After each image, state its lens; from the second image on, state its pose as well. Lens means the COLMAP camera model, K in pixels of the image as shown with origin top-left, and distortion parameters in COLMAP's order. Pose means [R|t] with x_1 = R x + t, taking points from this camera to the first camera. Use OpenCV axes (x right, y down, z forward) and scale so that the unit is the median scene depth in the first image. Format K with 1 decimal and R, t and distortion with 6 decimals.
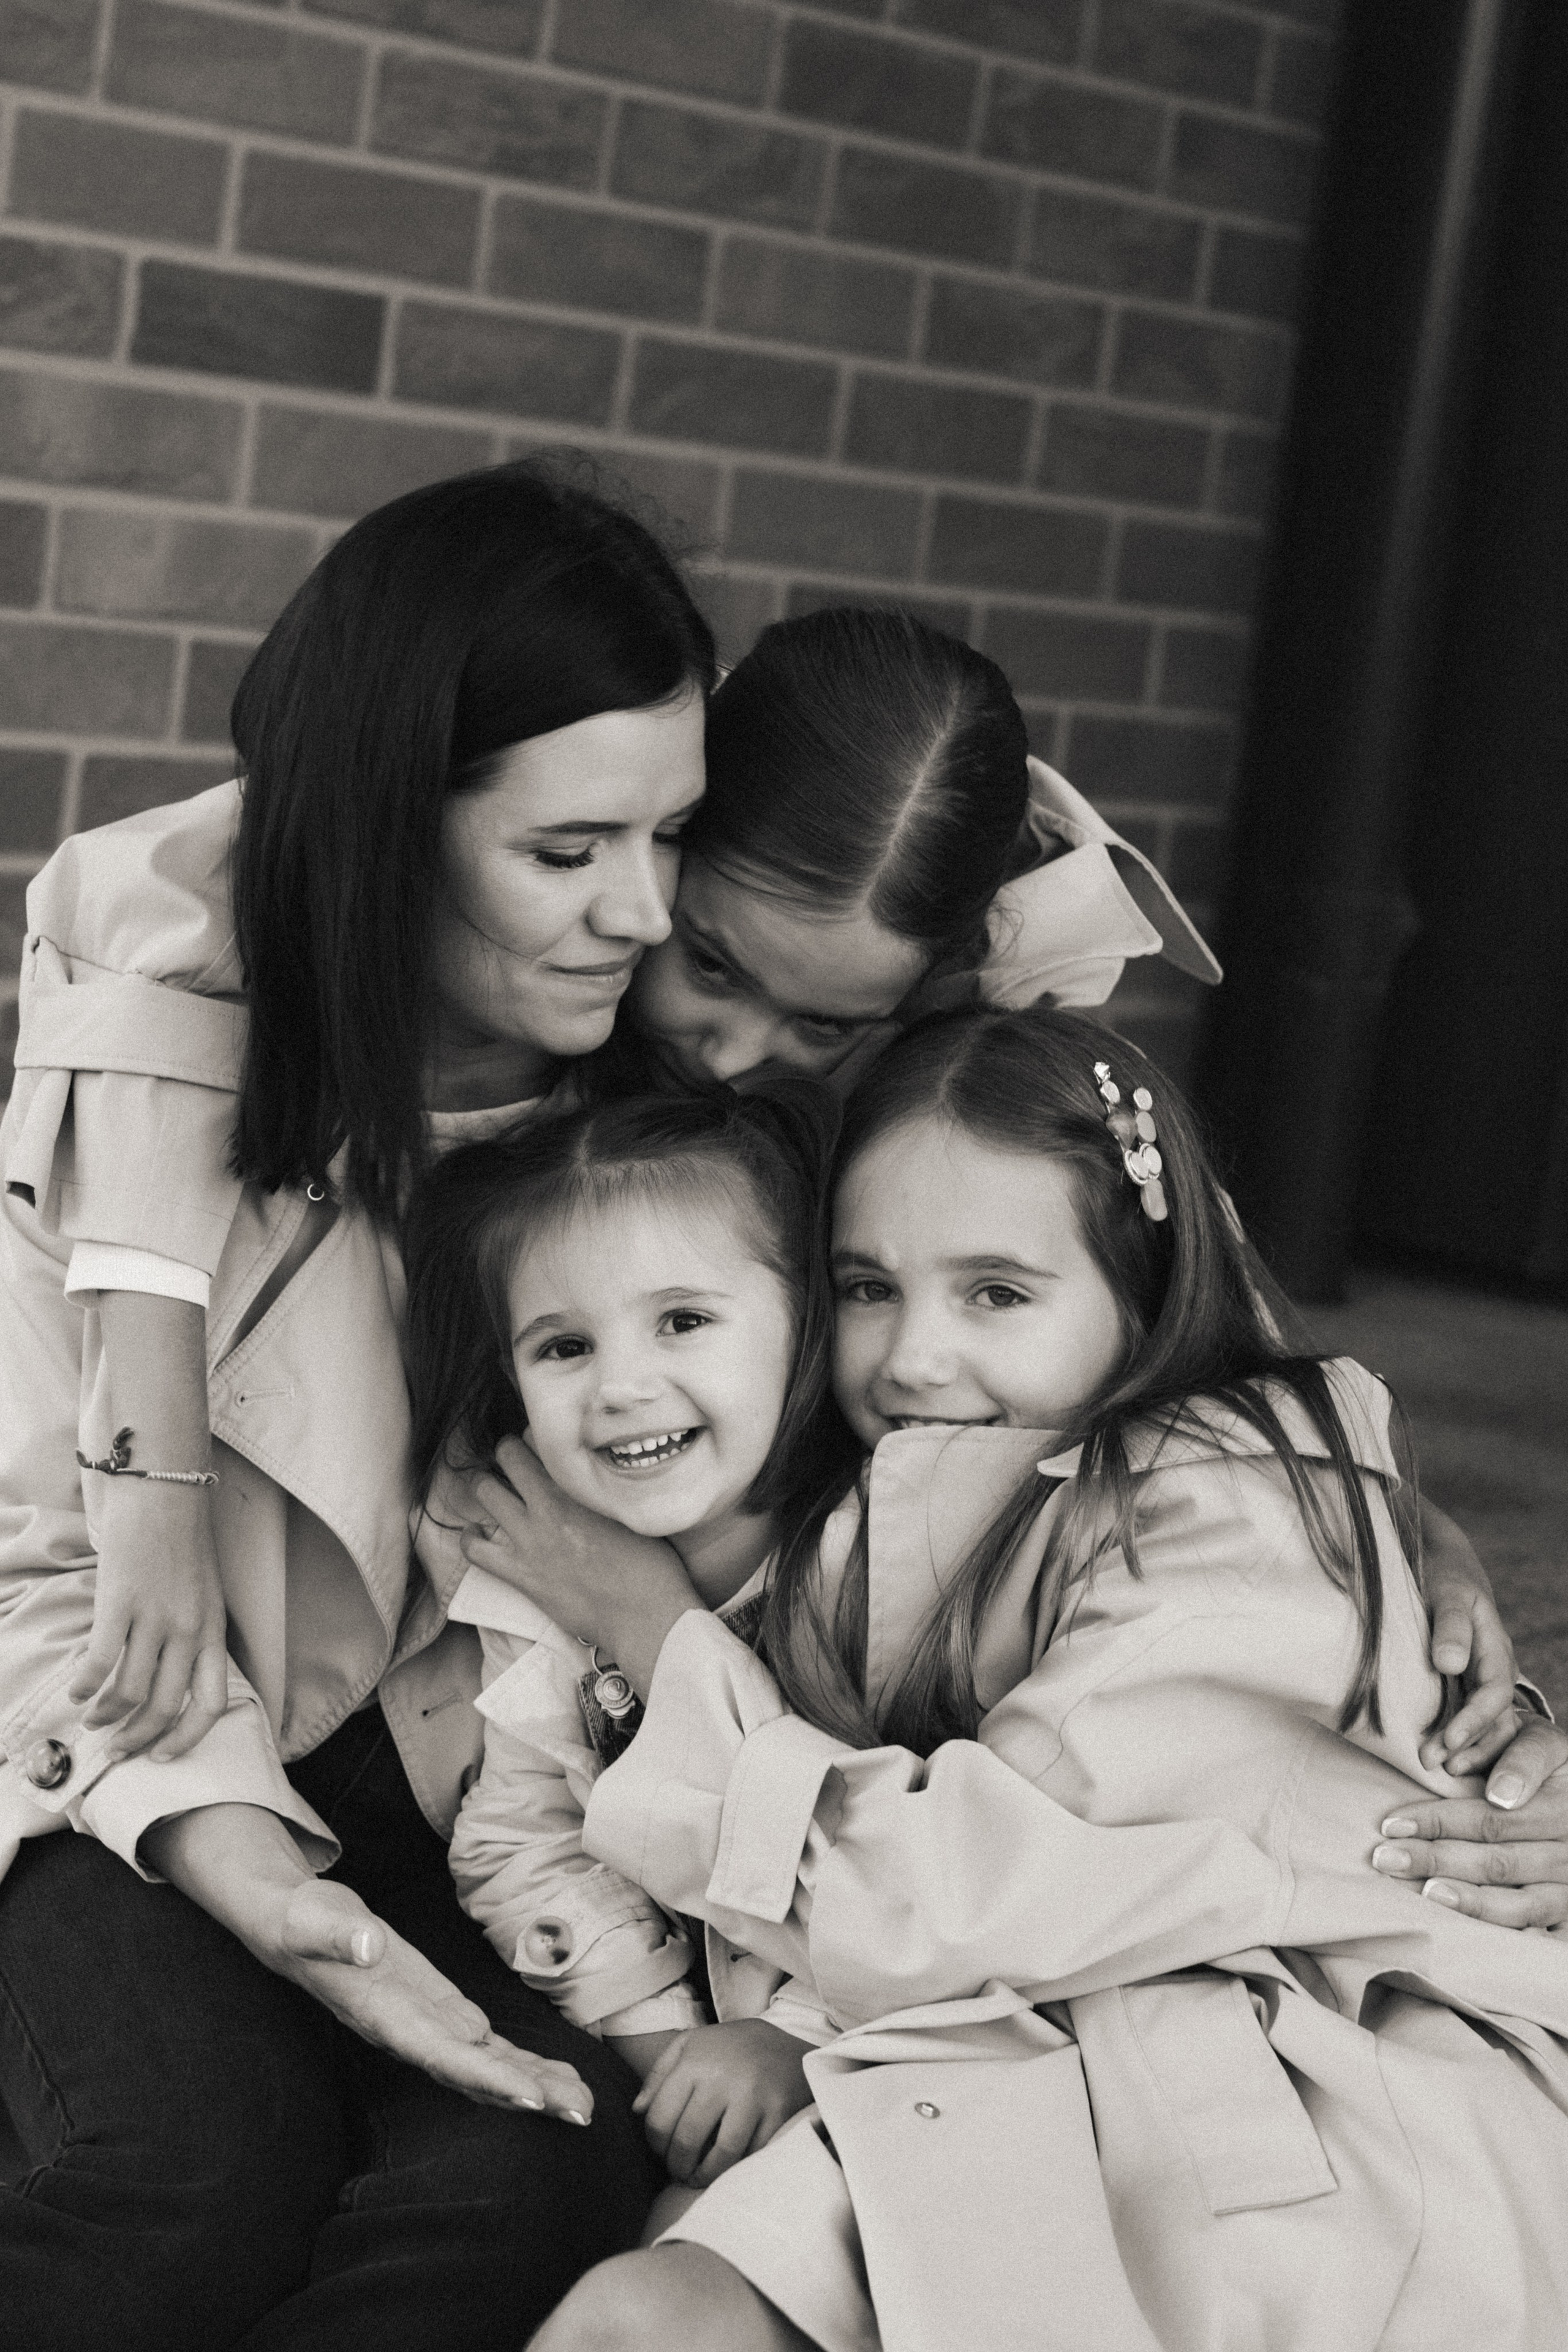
lens RADIAL K [[5384.0, 0, 784.0], [0, 5384.0, 1176.0], [0, 0, 1]] dist [0.059893, -0.370819]
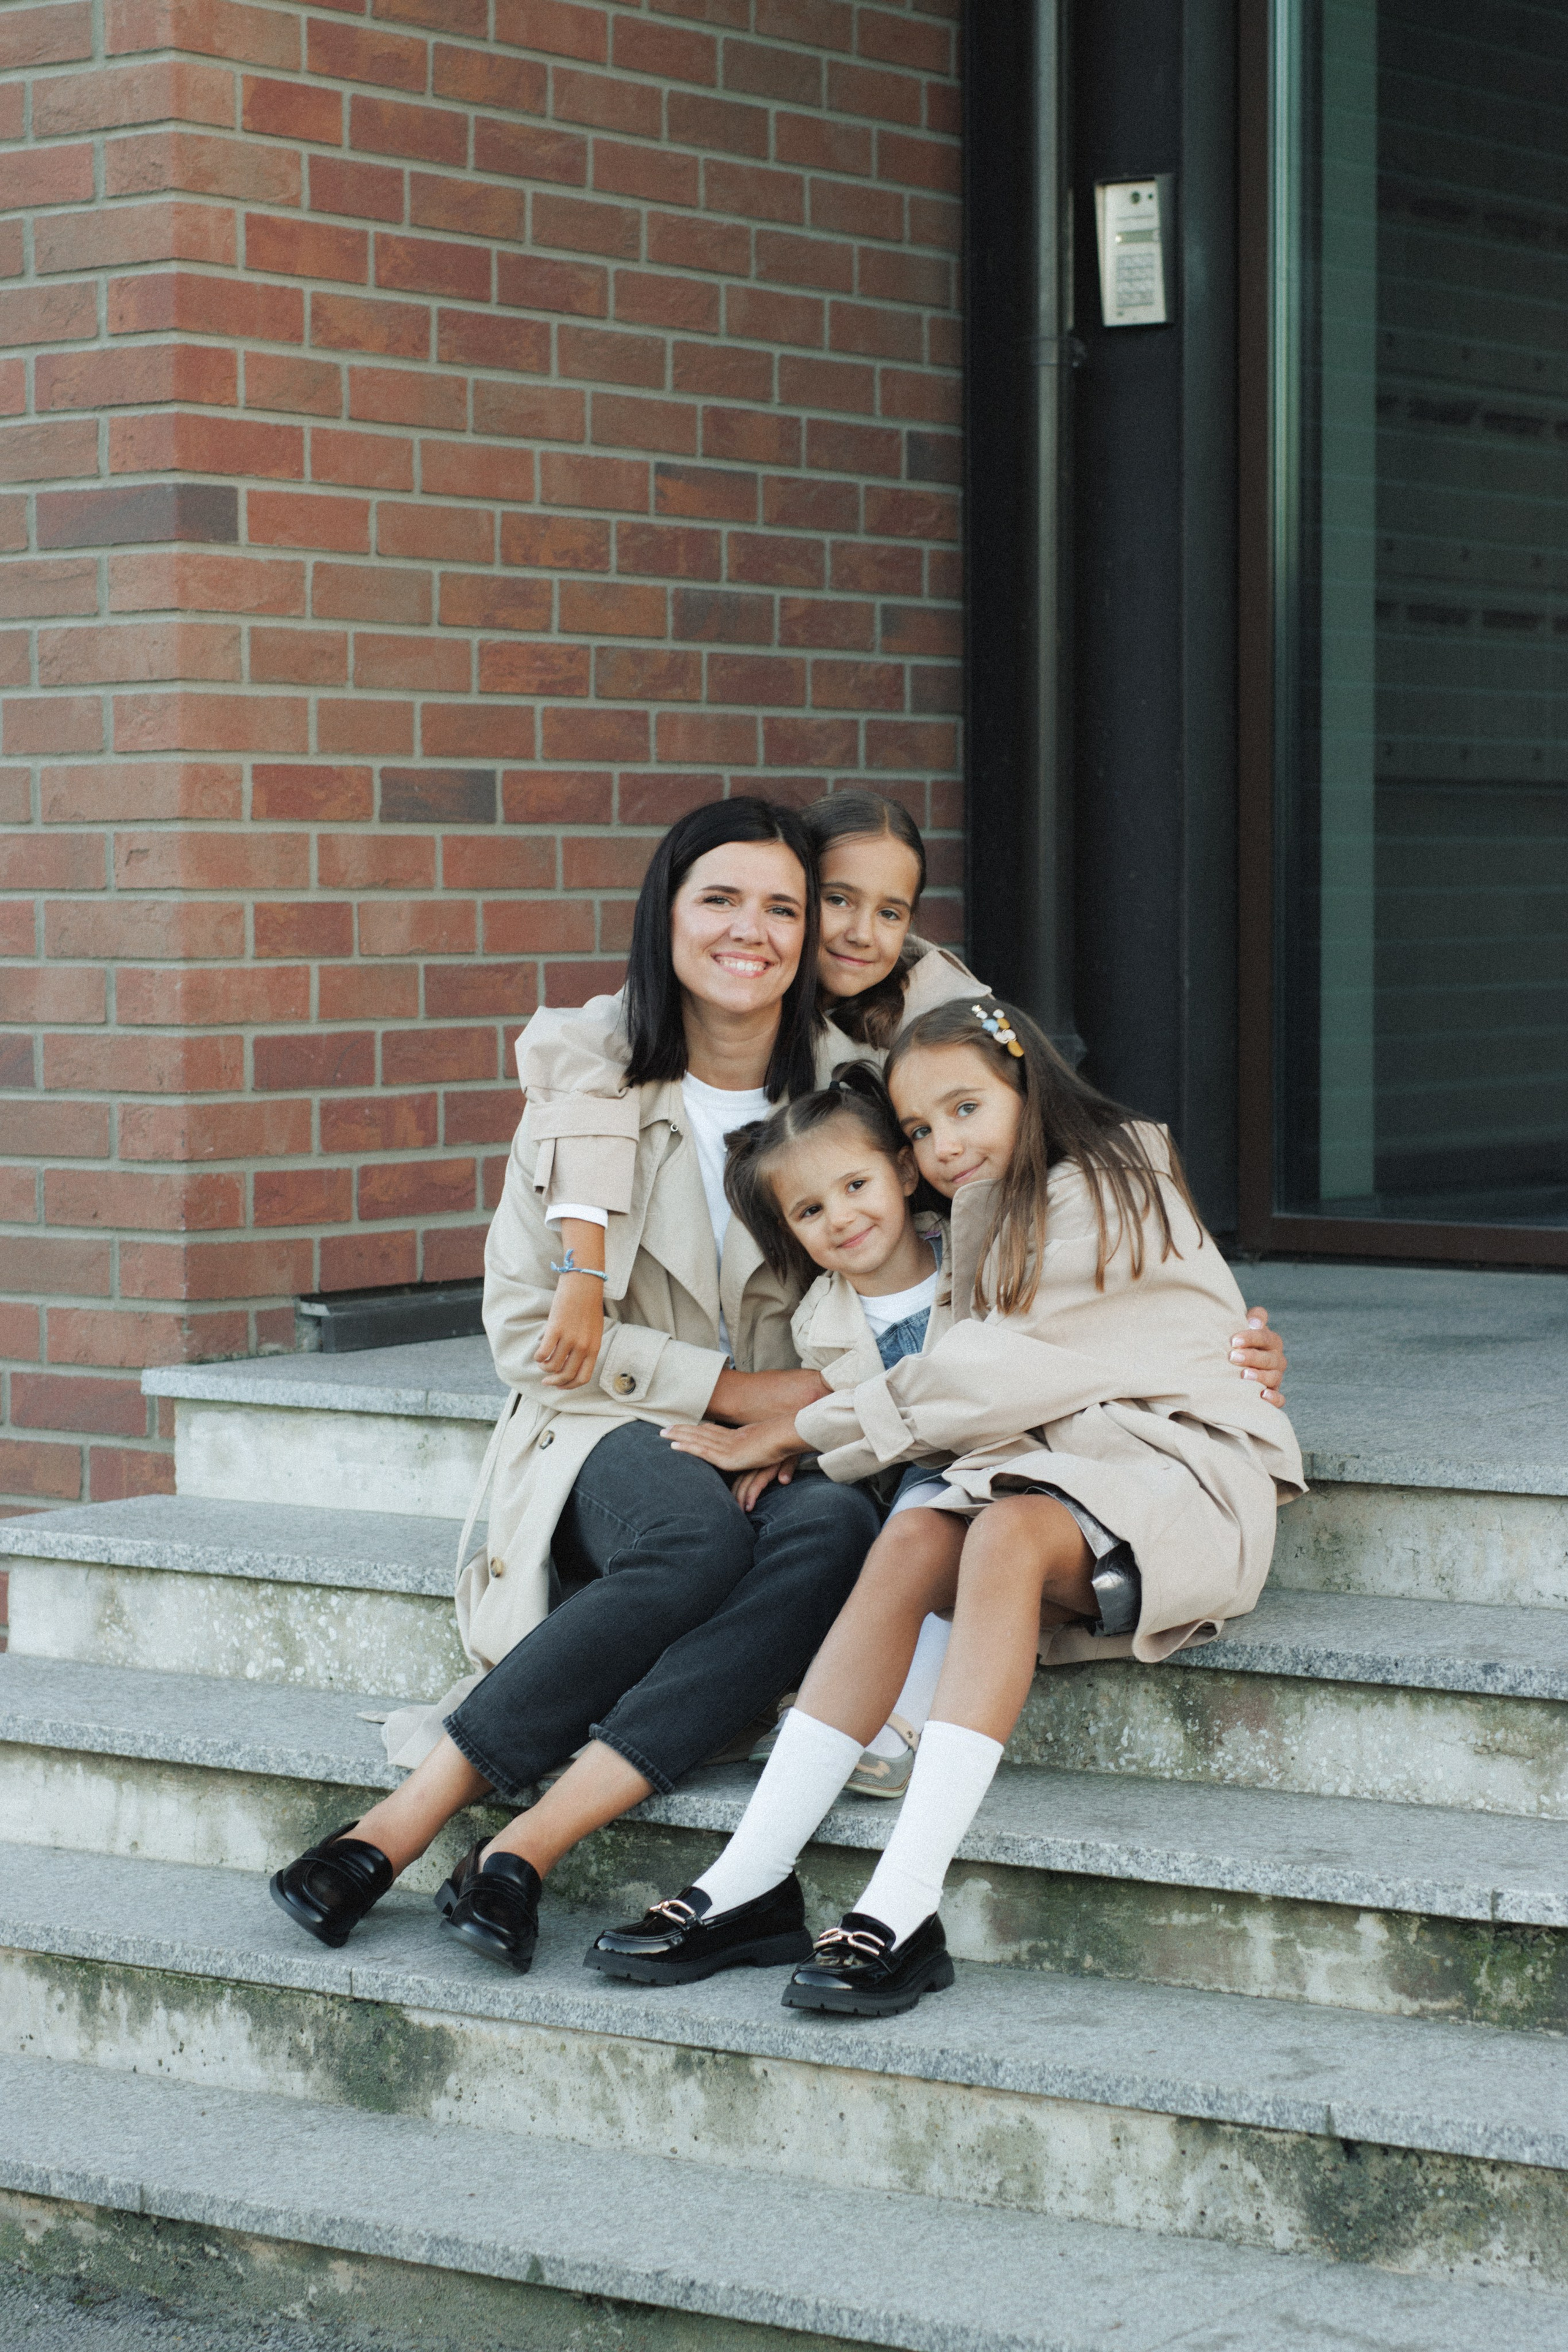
lens RADIAL K [[5384.0, 0, 784.0], [0, 5384.0, 1176.0], [0, 0, 1]] dist [0.059893, -0.370819]
pose [[0.987106, -0.141207, 0.075385, -0.132854], [0.146339, 0.986927, -0.067532, 0.111965], [-0.064863, 0.077693, 0.994865, -0.821724]]
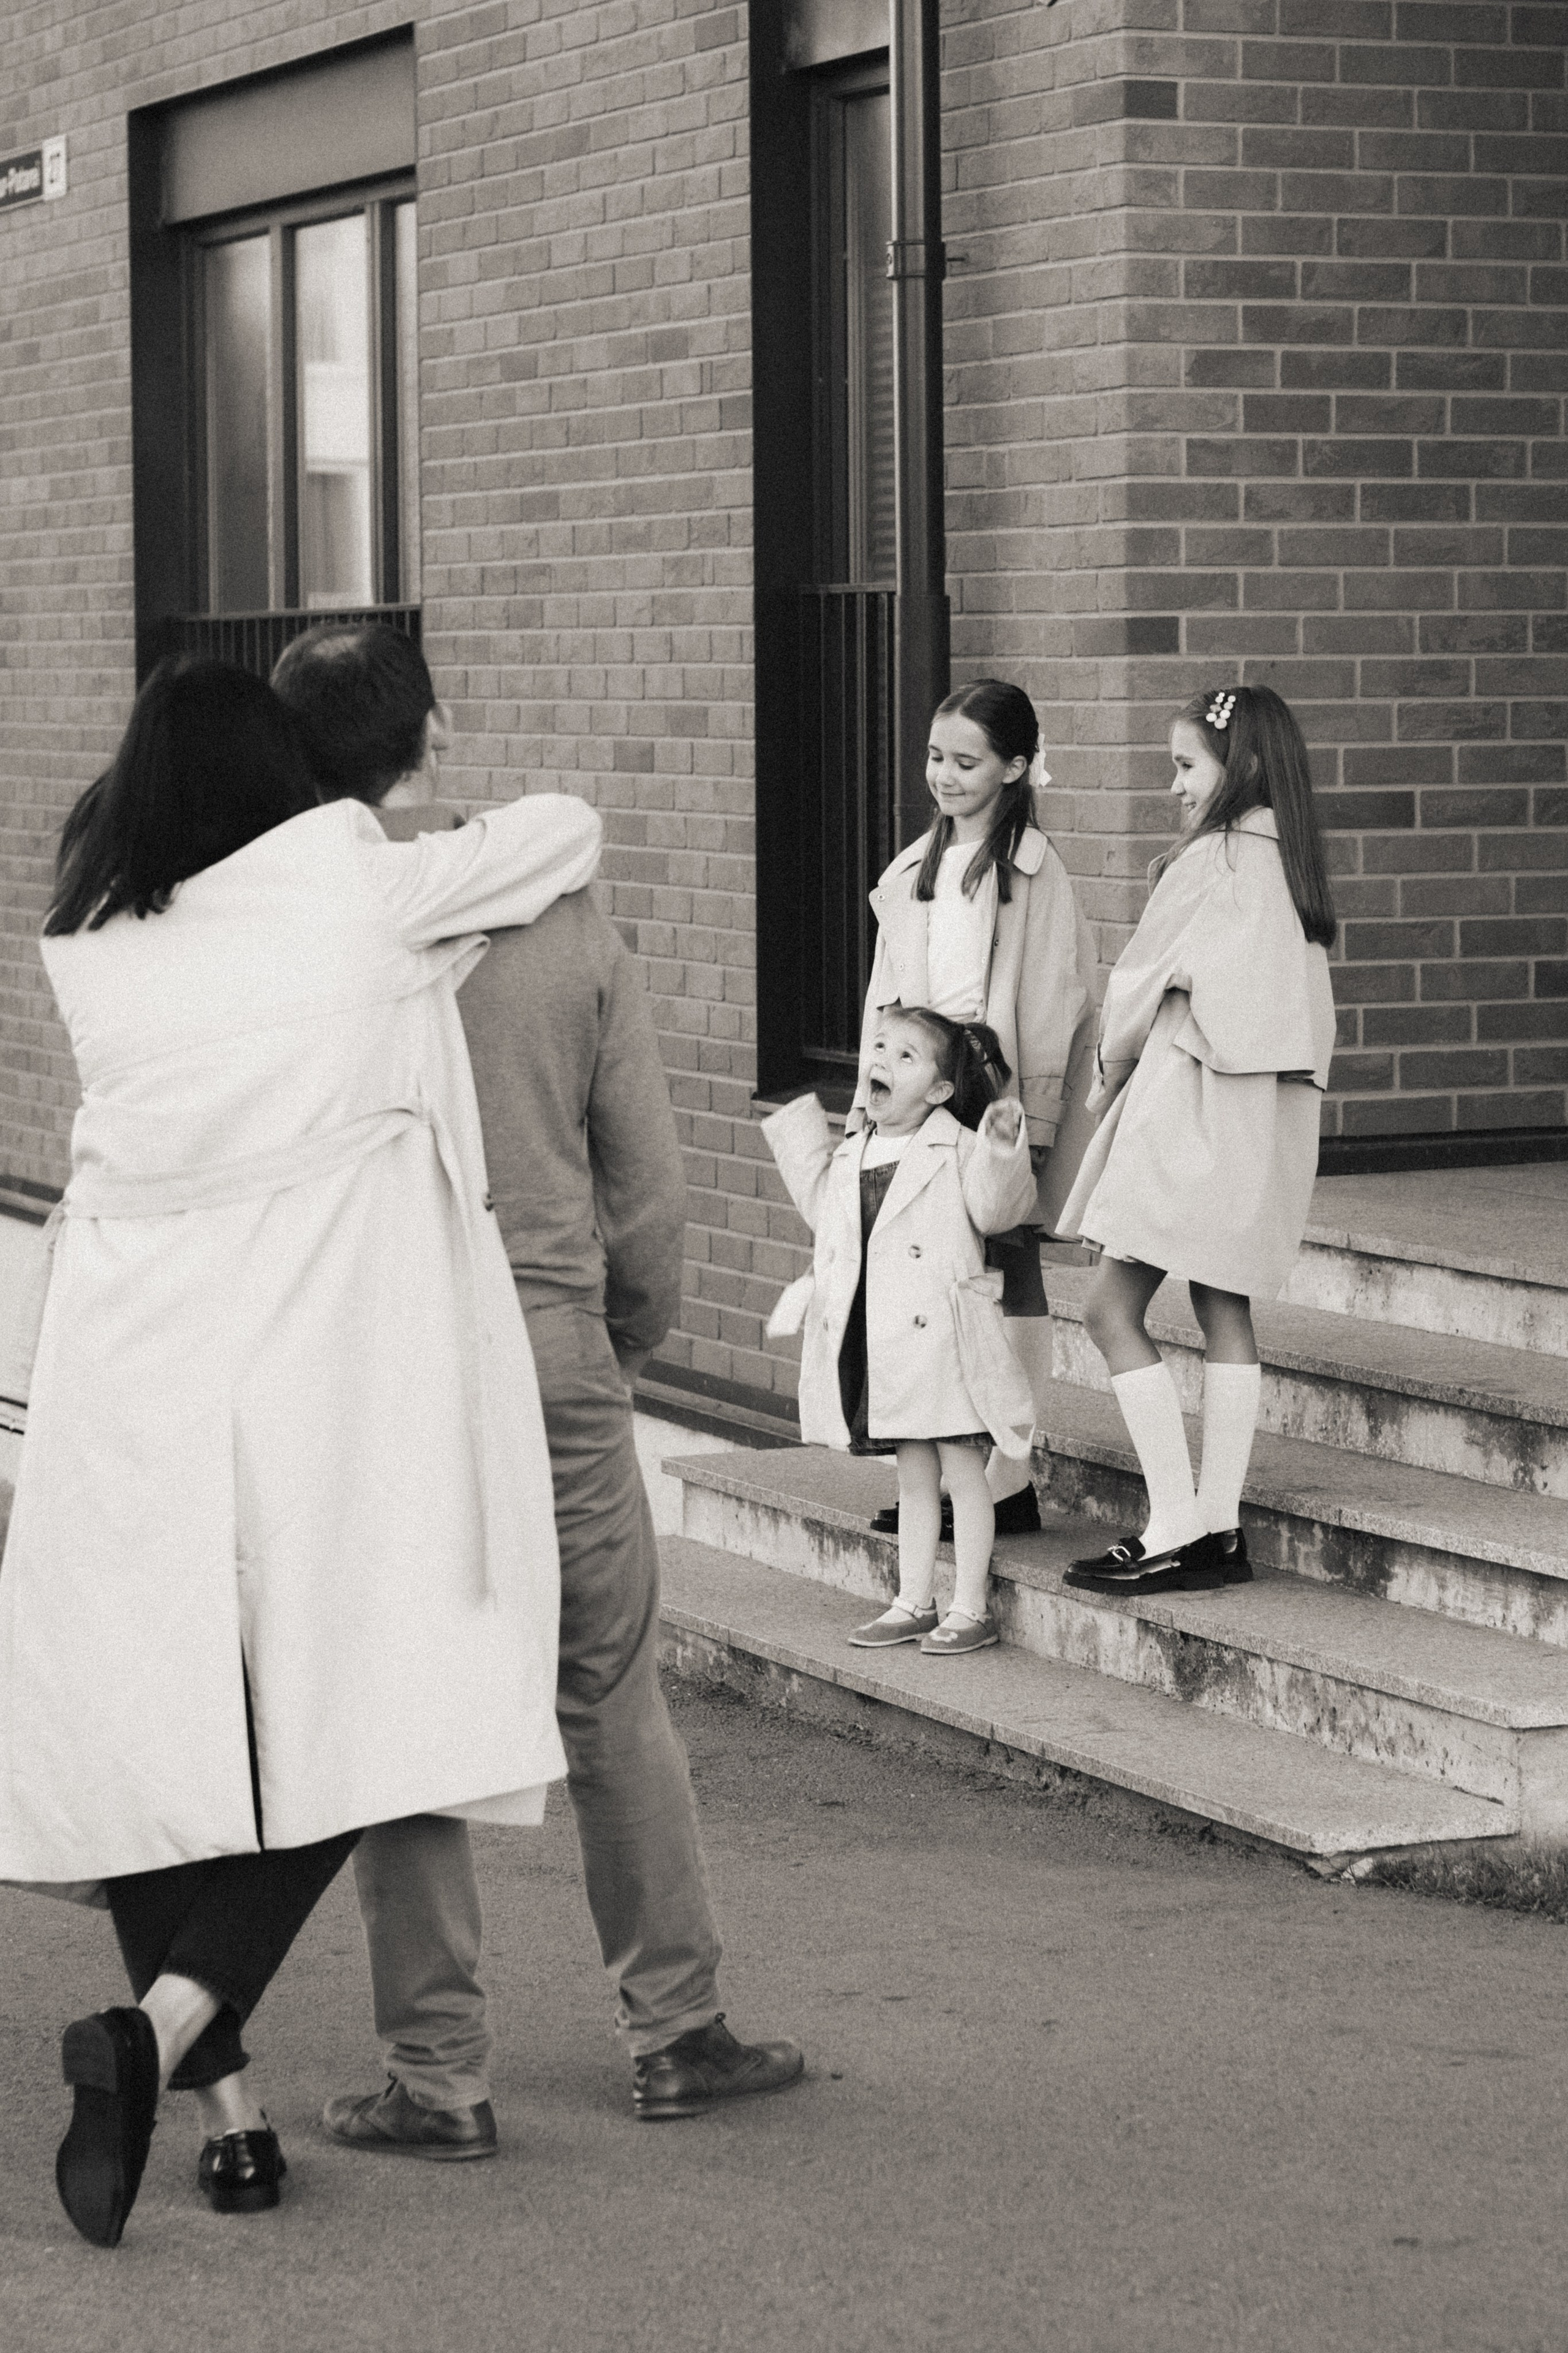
lens RADIAL K [[5831.2, 0, 784.0], [0, 5831.2, 1176.5], [0, 0, 1]] dist [-0.003809, -0.054326]
pose [[0.888155, -0.102482, -0.447971, 0.932278], [0.067668, 0.993356, -0.093090, 0.280188], [0.454534, 0.052365, 0.889189, -1.736912]]
